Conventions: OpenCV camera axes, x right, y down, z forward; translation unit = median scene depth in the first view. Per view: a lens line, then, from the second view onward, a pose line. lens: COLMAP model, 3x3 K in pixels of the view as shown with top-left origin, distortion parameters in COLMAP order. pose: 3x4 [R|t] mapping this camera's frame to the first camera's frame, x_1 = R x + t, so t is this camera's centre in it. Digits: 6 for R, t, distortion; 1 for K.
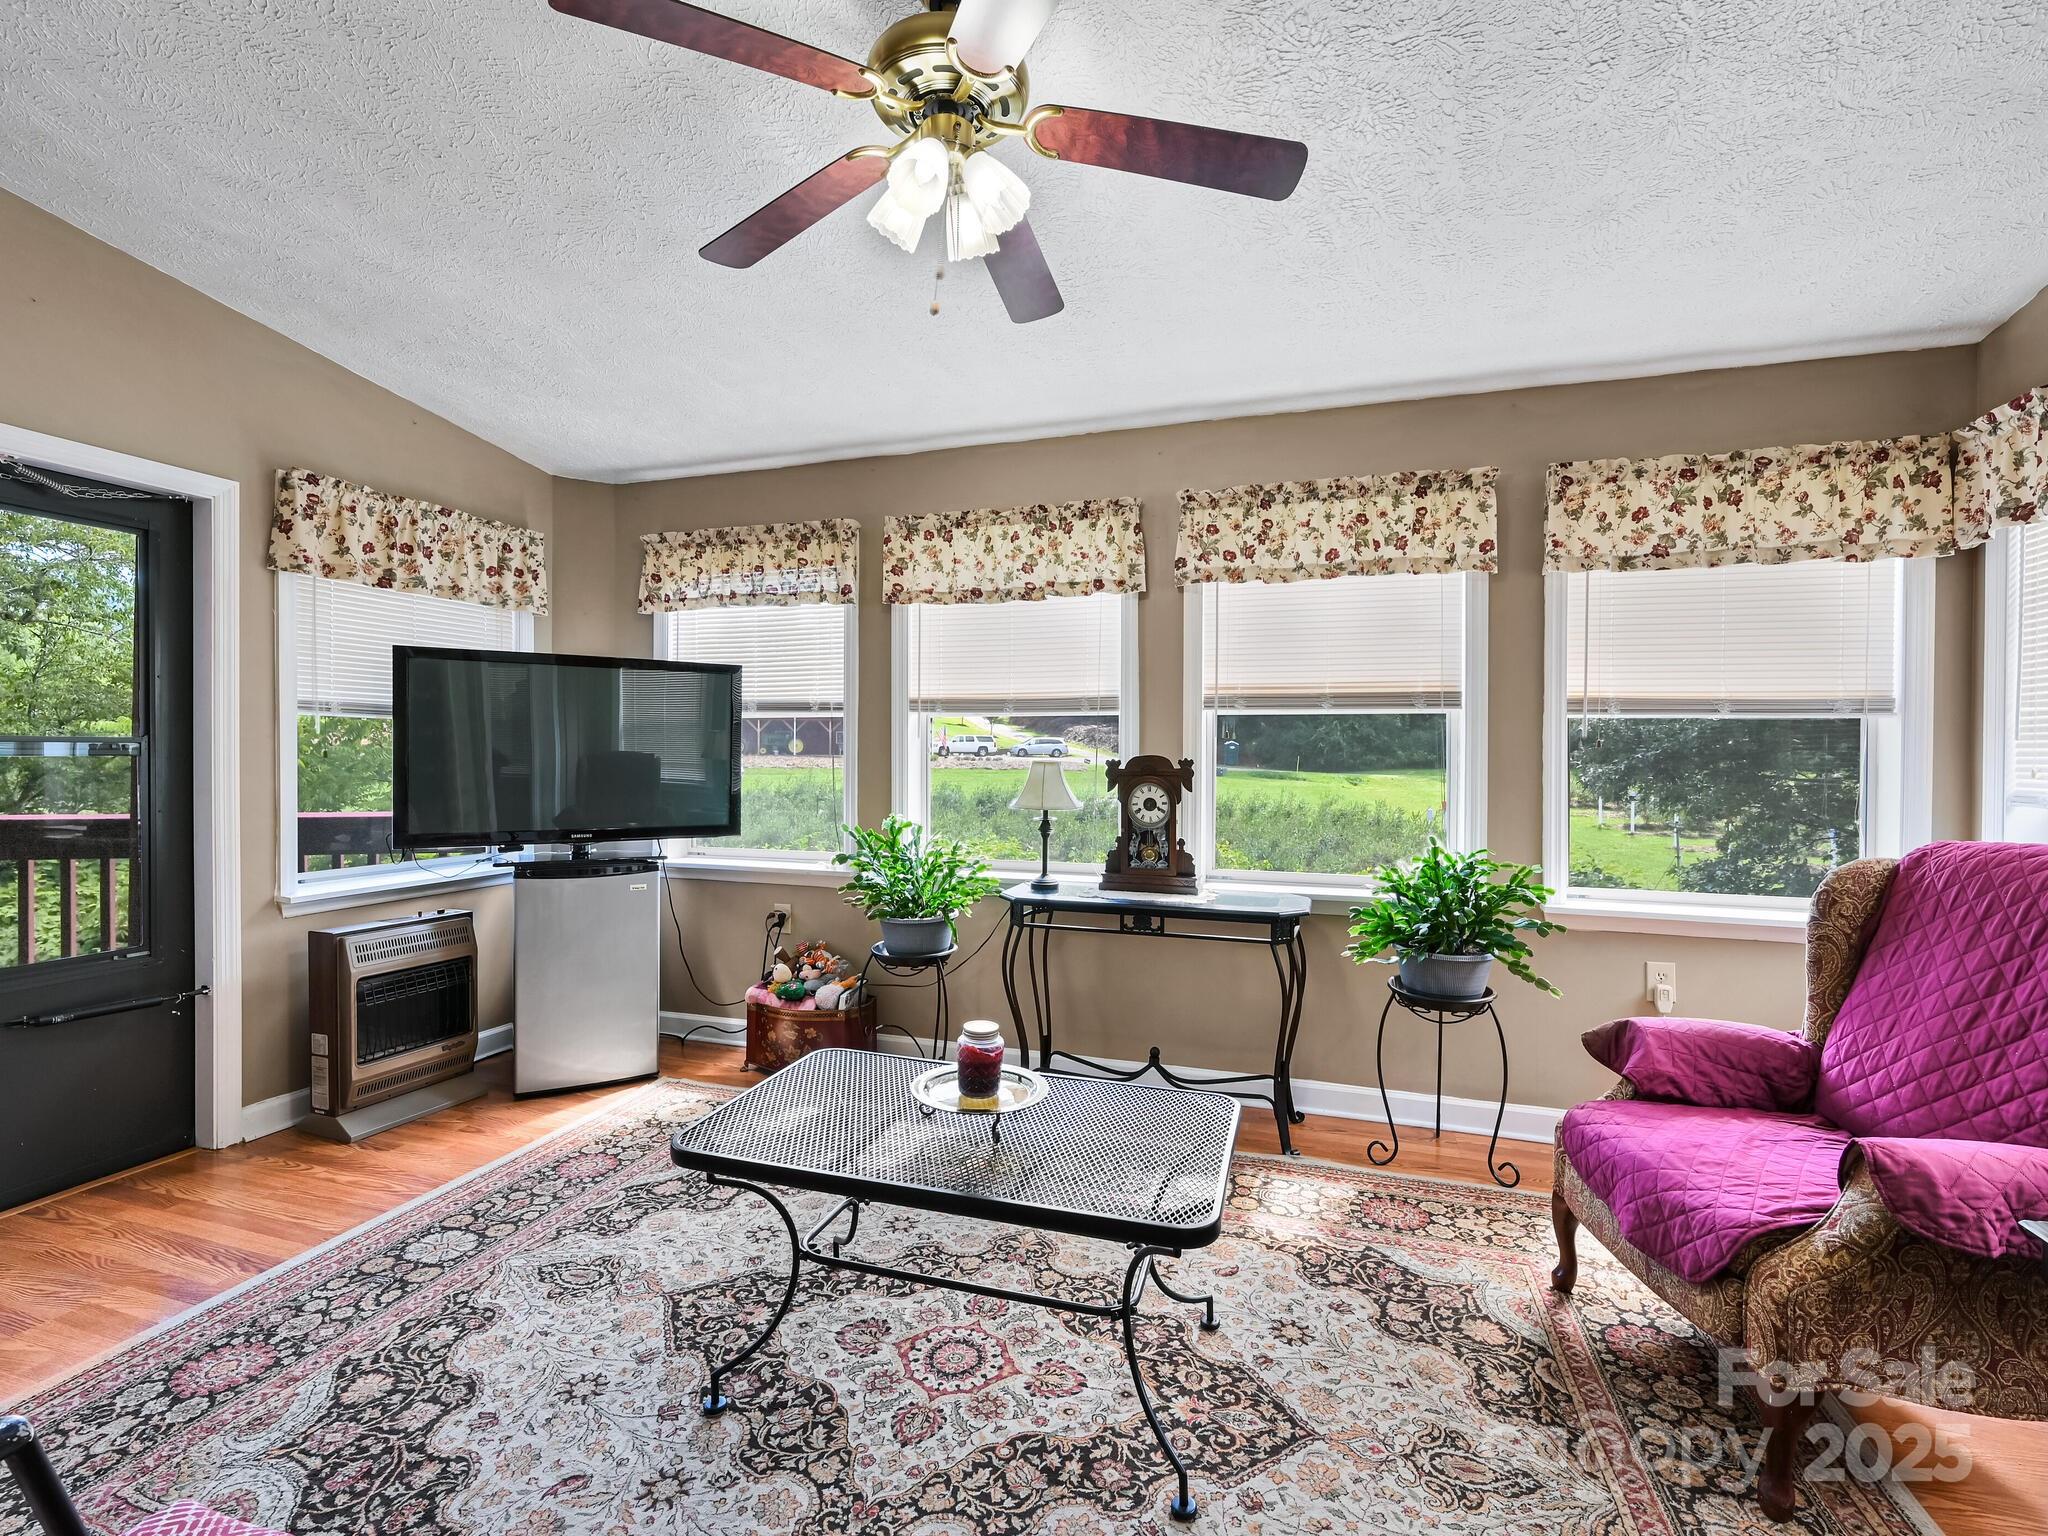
lens RADIAL K [[928.2, 0, 1028.8], [0, 928.2, 775.3], [0, 0, 1]] dist [-0.002506, 0.001220]
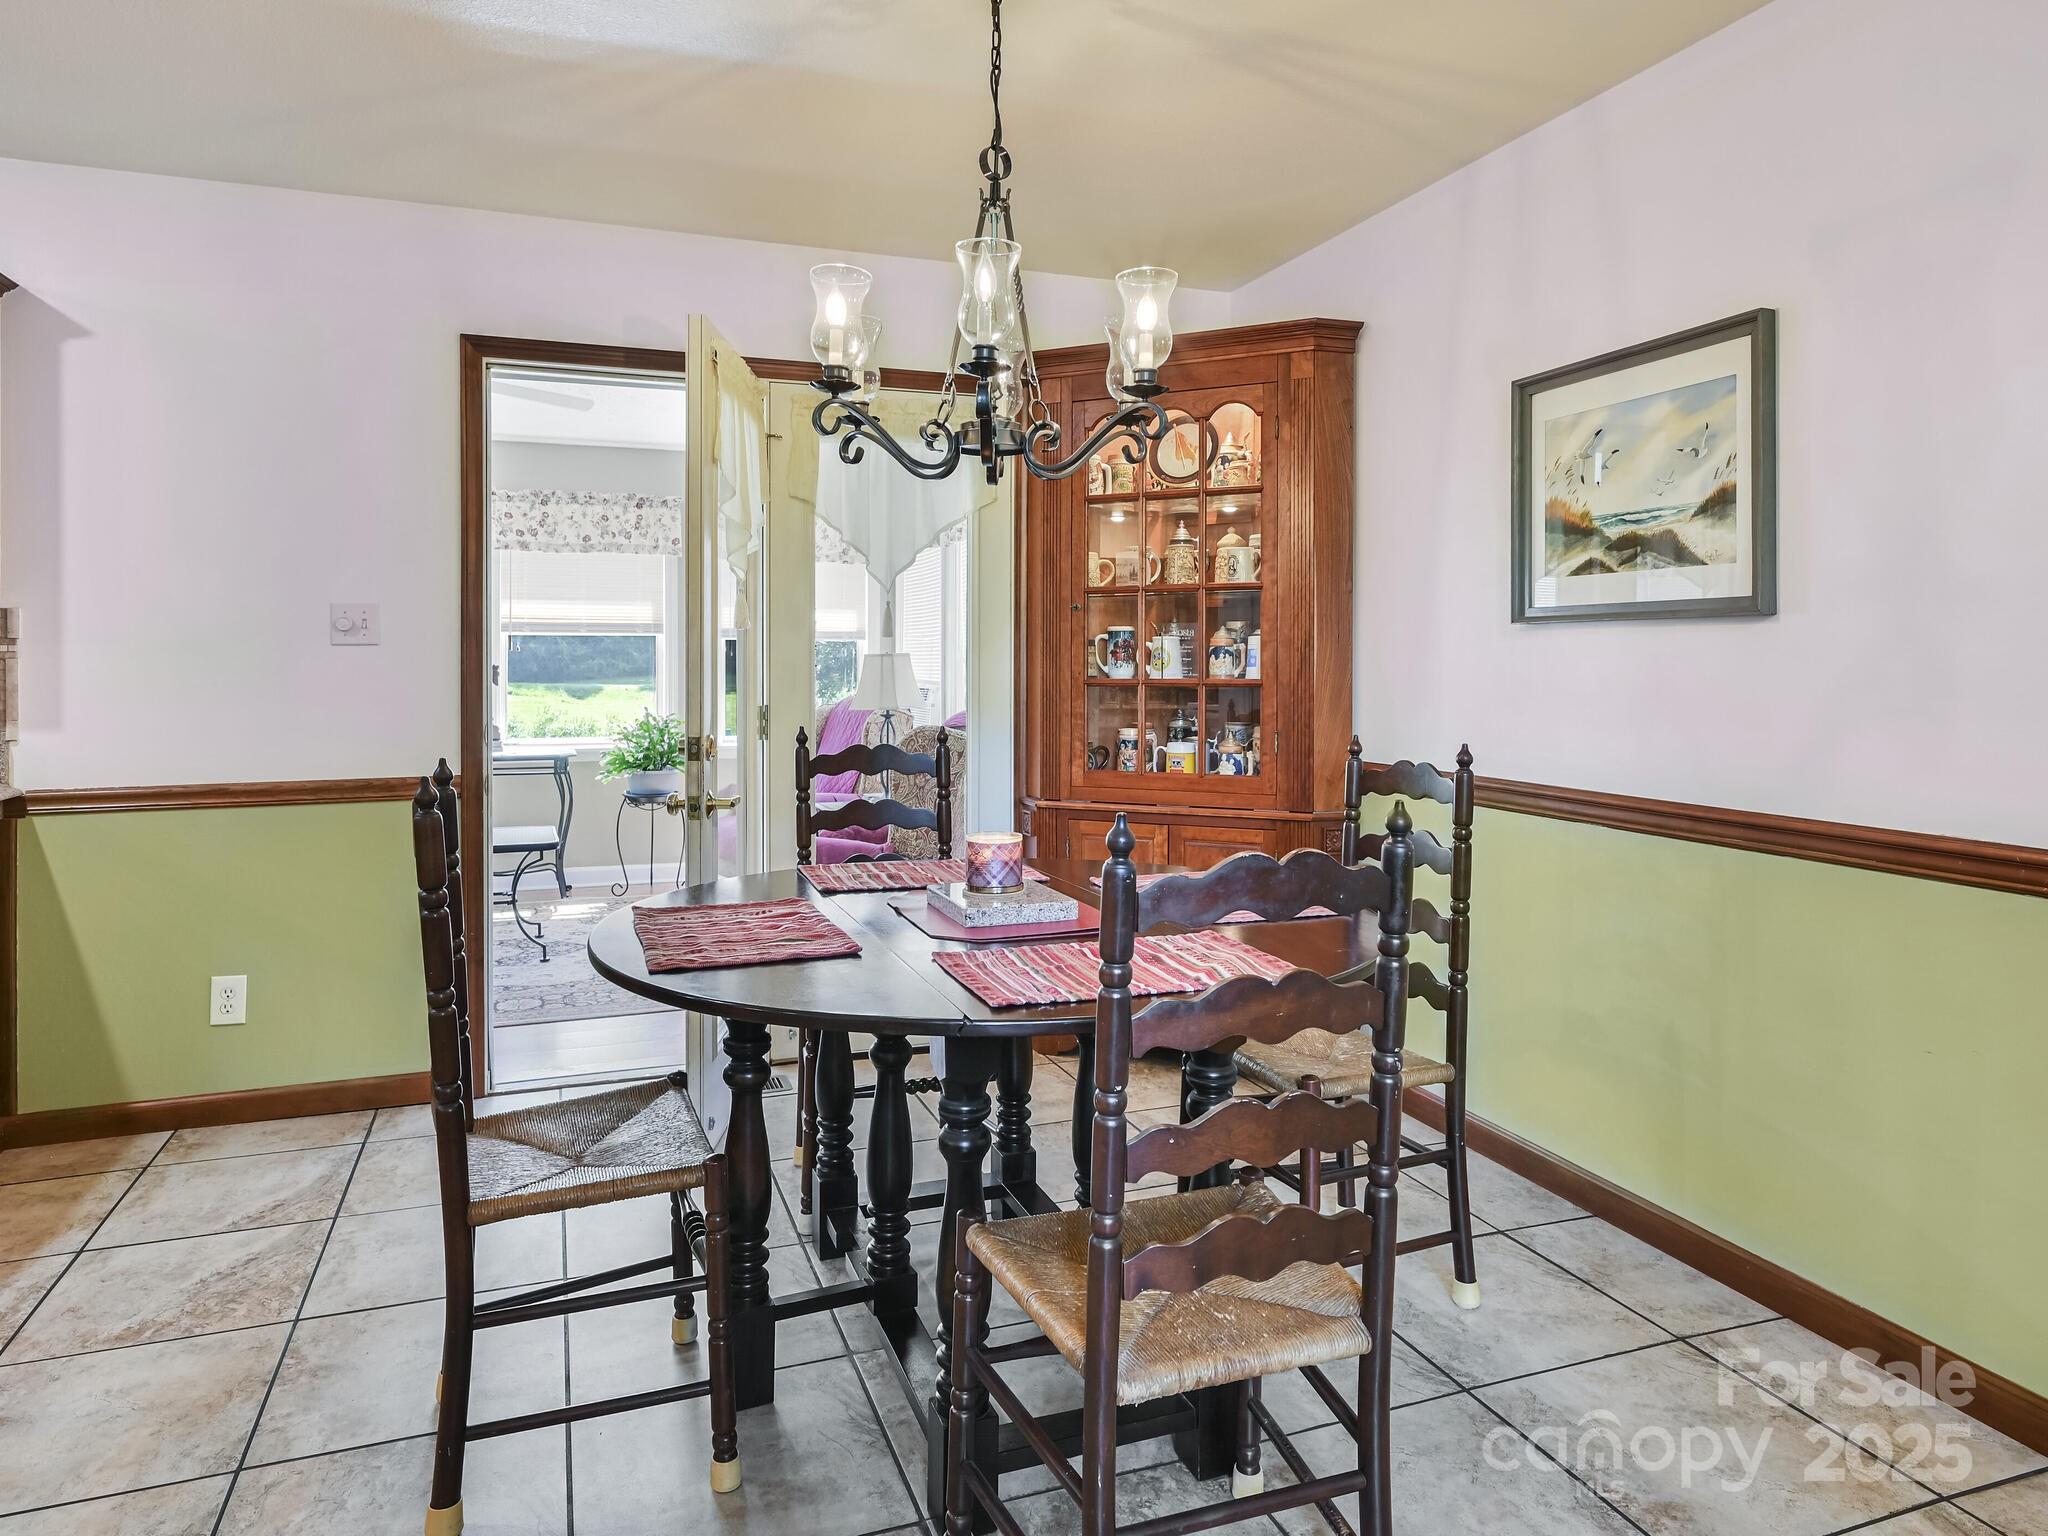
lens RADIAL K [[1285.7, 0, 1045.2], [0, 1285.7, 649.3], [0, 0, 1]] dist [-0.010023, 0.000909]
pose [[0.770760, 0.001371, 0.637124, -0.536763], [0.017349, 0.999582, -0.023138, 0.025269], [-0.636890, 0.028887, 0.770414, -1.366594]]
